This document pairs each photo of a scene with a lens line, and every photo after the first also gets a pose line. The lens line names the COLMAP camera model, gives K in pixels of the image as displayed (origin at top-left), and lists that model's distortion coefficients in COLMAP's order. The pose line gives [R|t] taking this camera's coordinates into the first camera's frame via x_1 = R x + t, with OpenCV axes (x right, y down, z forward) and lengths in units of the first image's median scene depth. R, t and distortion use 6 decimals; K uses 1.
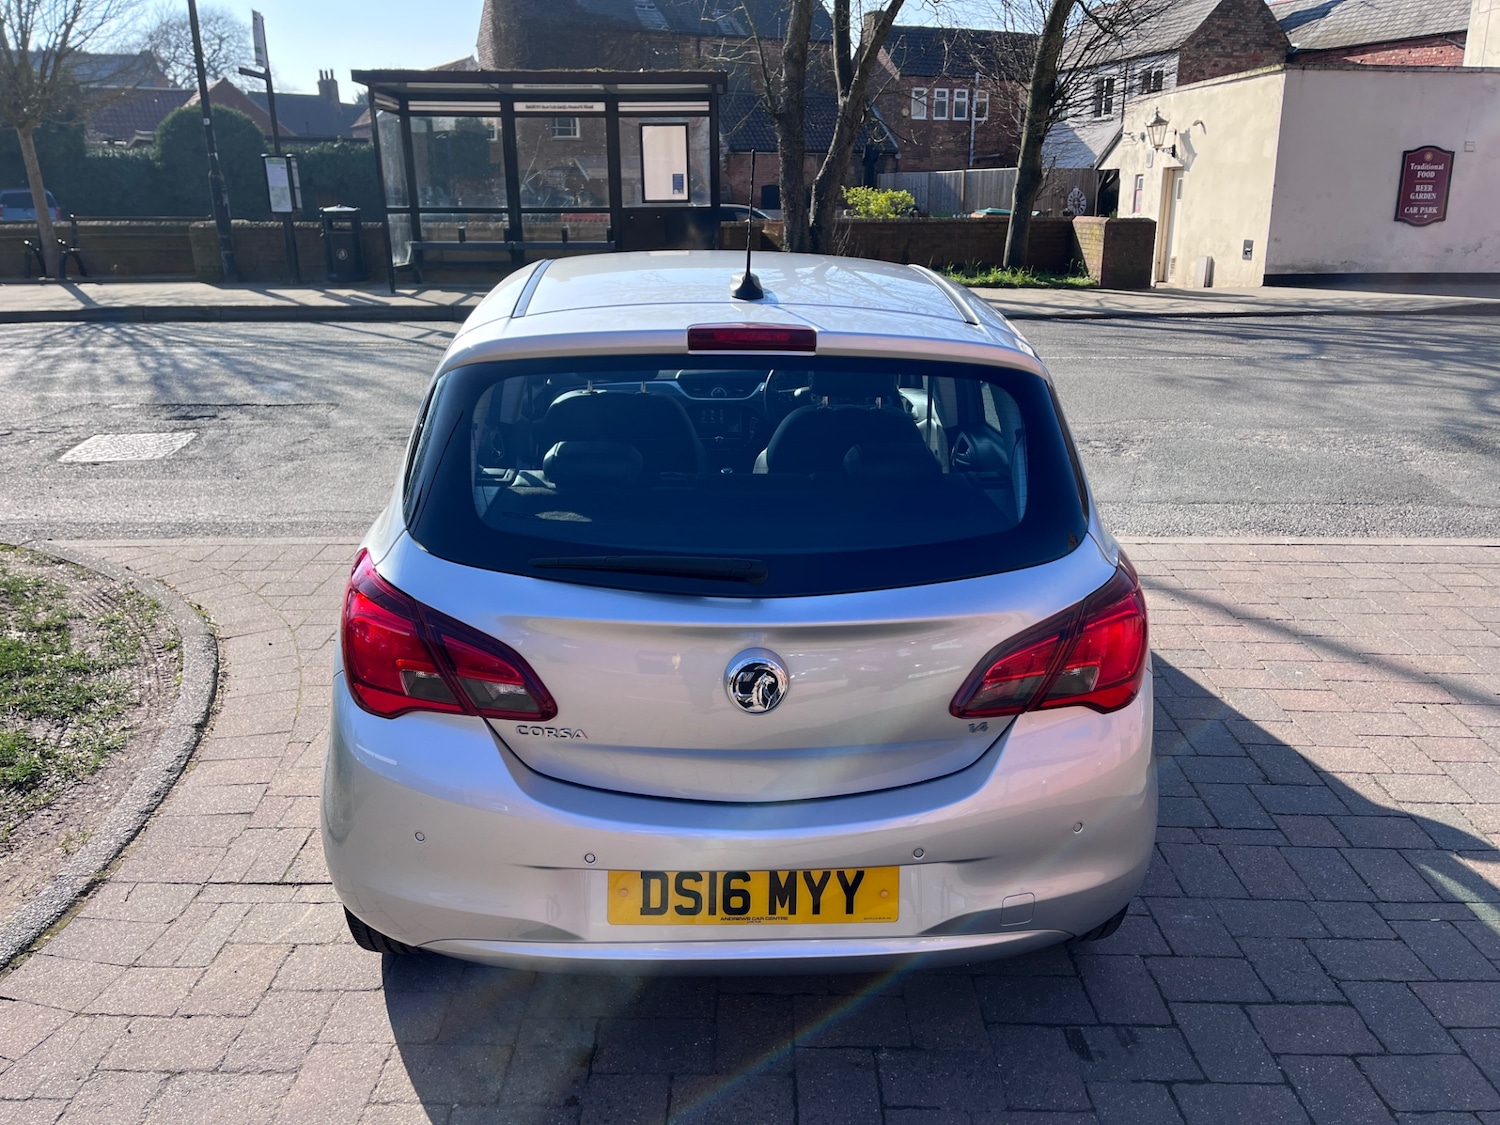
lens RADIAL K [[1141.4, 0, 759.6], [0, 1141.4, 556.4], [0, 0, 1]] dist [0.091130, -0.120407]
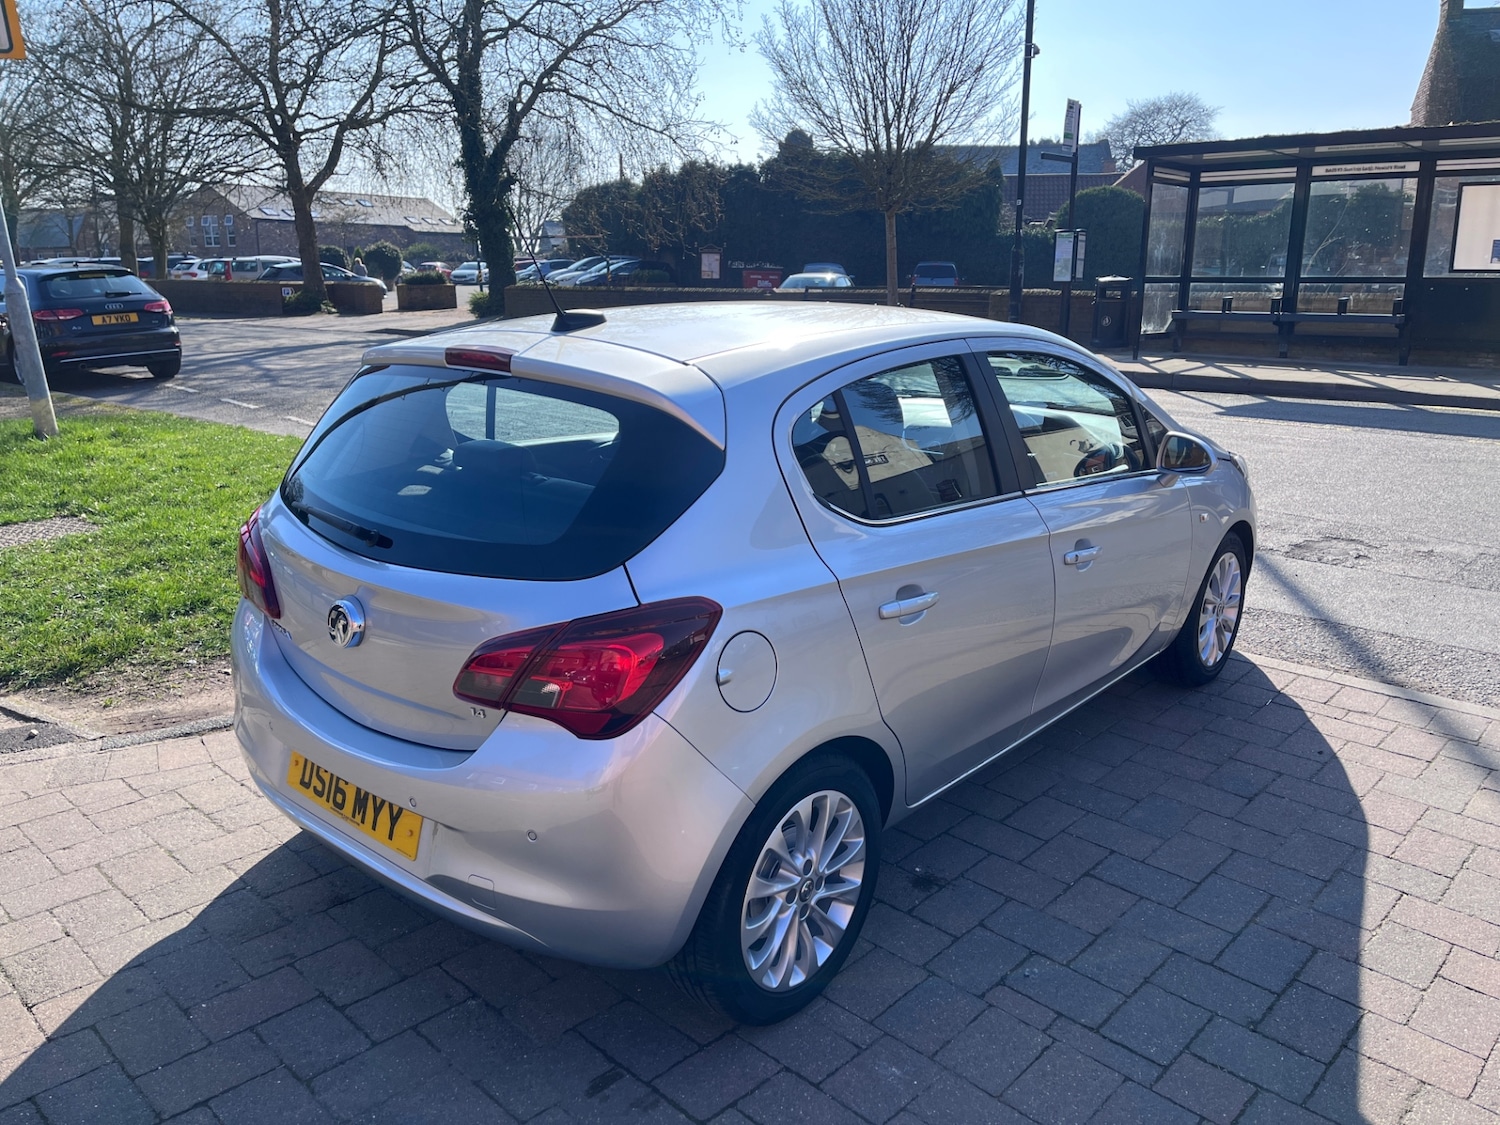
lens RADIAL K [[1141.4, 0, 748.4], [0, 1141.4, 550.4], [0, 0, 1]] dist [0.091130, -0.120407]
pose [[0.721129, 0.170086, -0.671598, 0.452054], [-0.212676, 0.976937, 0.019054, -0.032895], [0.659350, 0.129092, 0.740671, 0.137063]]
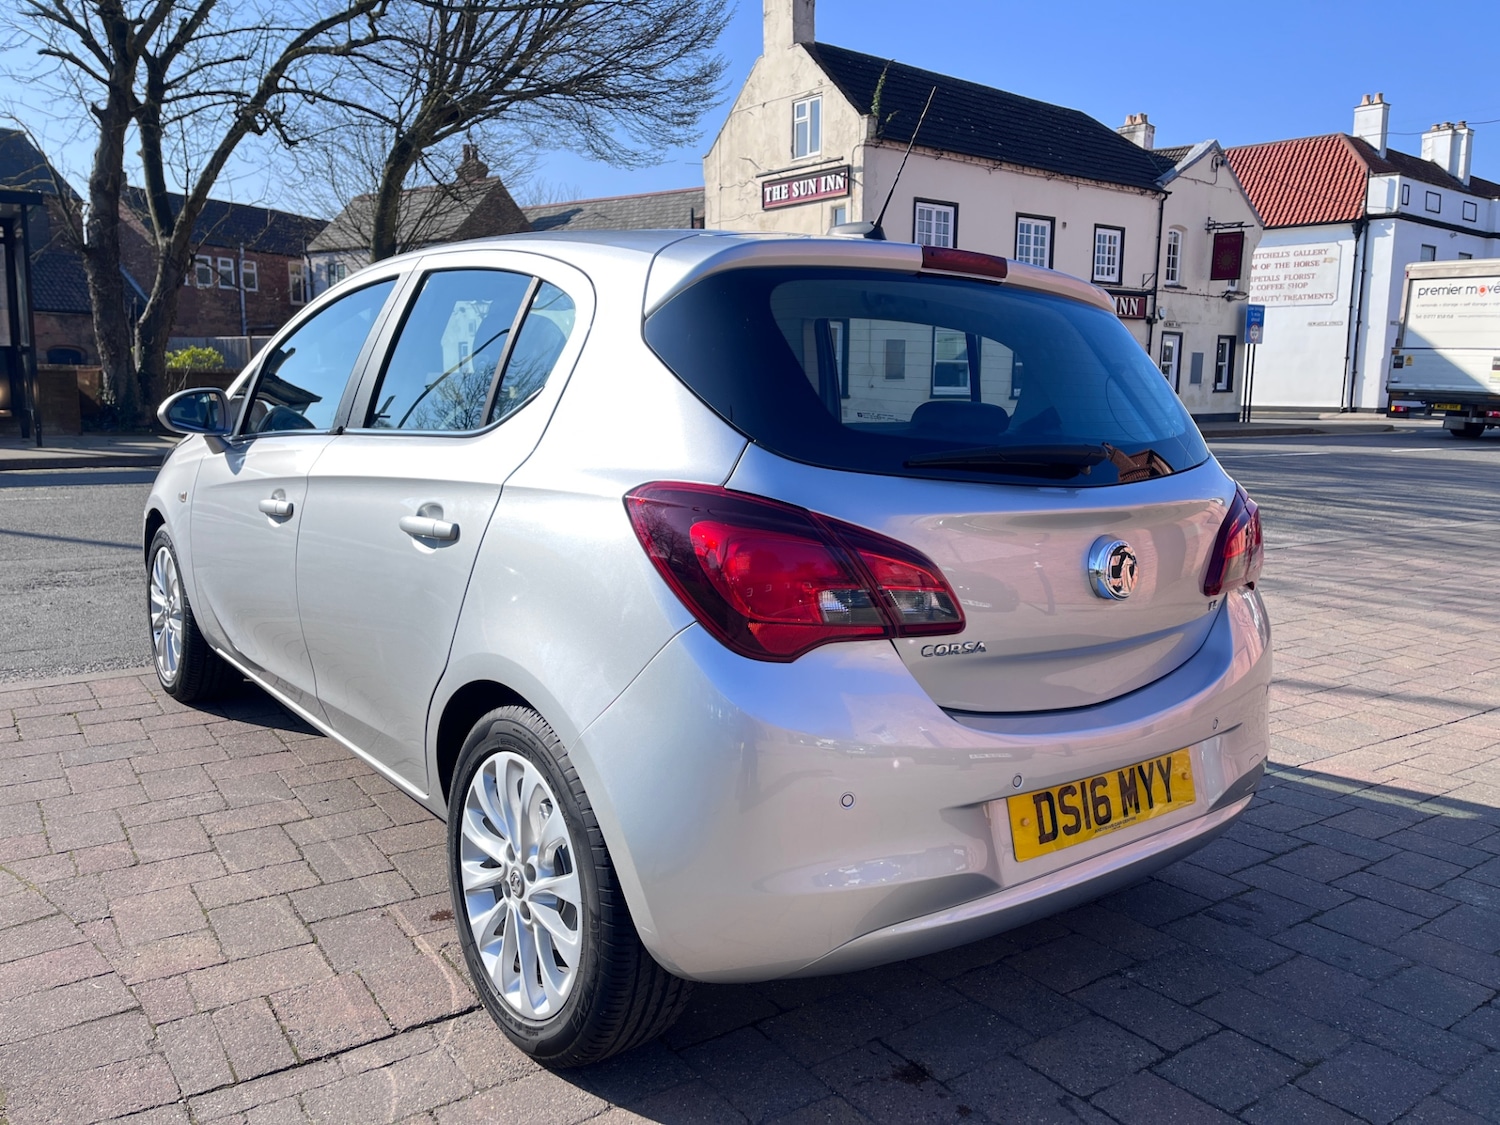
lens RADIAL K [[1141.4, 0, 754.4], [0, 1141.4, 542.4], [0, 0, 1]] dist [0.091130, -0.120407]
pose [[0.812469, -0.067209, 0.579118, -0.328888], [0.161515, 0.980401, -0.112816, 0.059416], [-0.560185, 0.185196, 0.807400, 0.143269]]
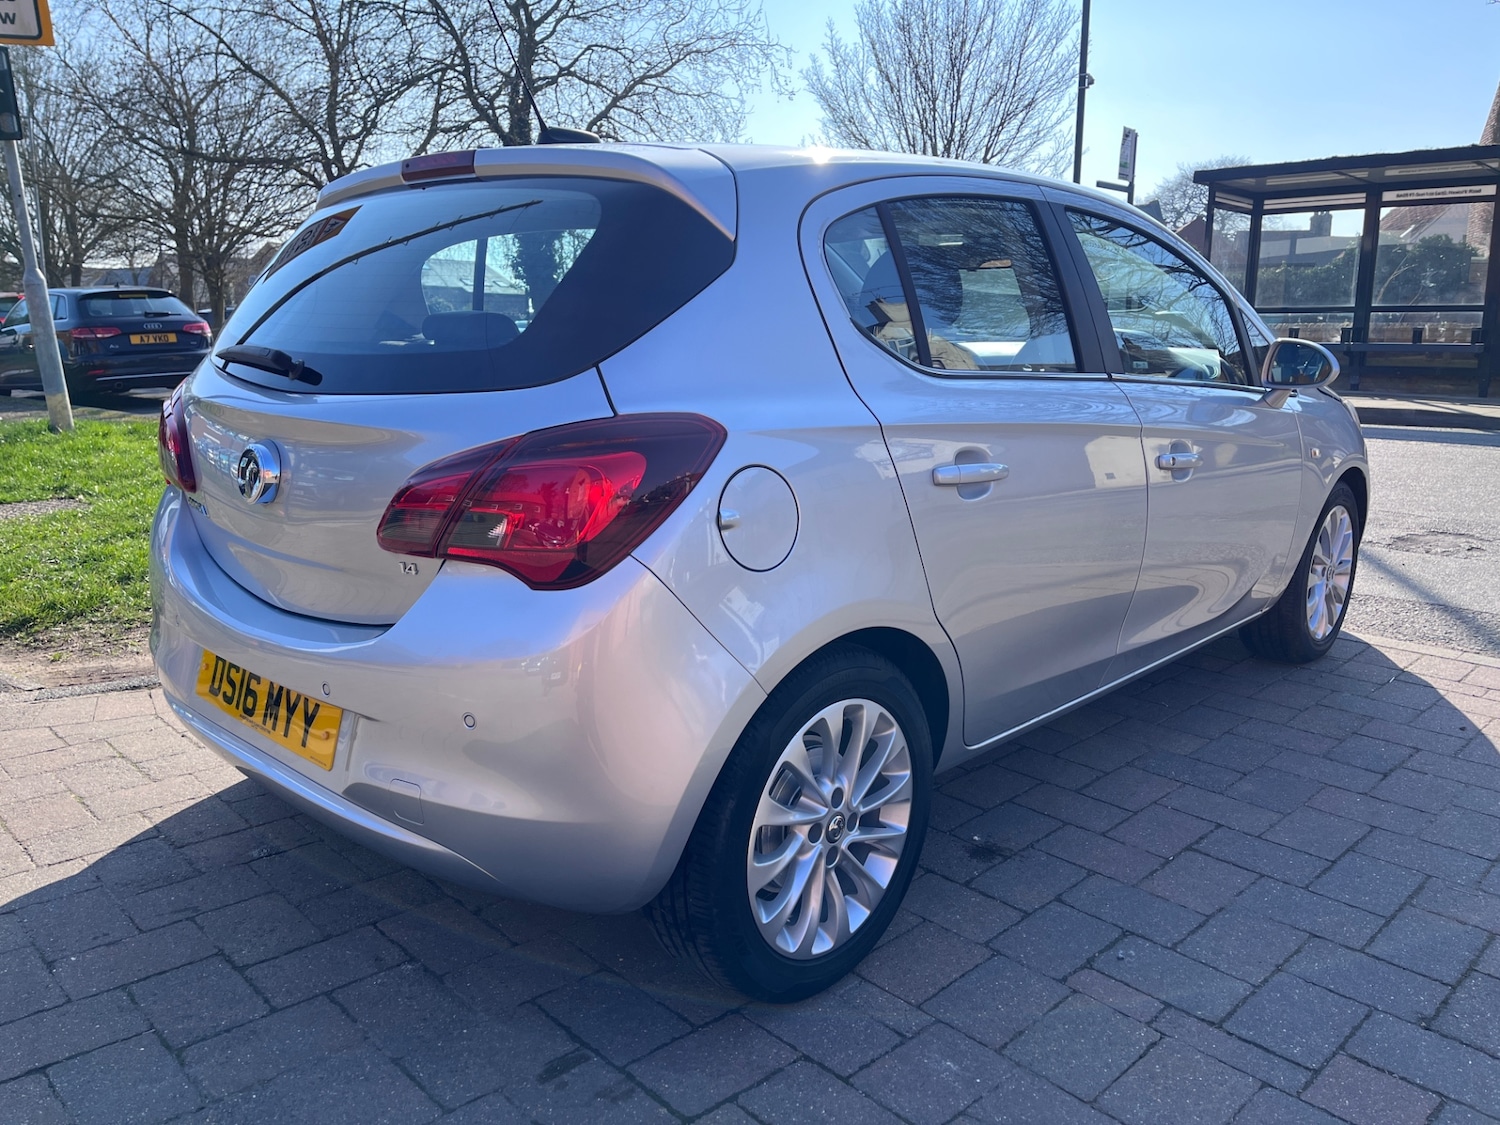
lens RADIAL K [[1141.4, 0, 745.1], [0, 1141.4, 554.6], [0, 0, 1]] dist [0.091130, -0.120407]
pose [[0.690244, 0.143549, -0.709195, 0.398763], [-0.225631, 0.973954, -0.022462, 0.042252], [0.687498, 0.175520, 0.704655, 0.234931]]
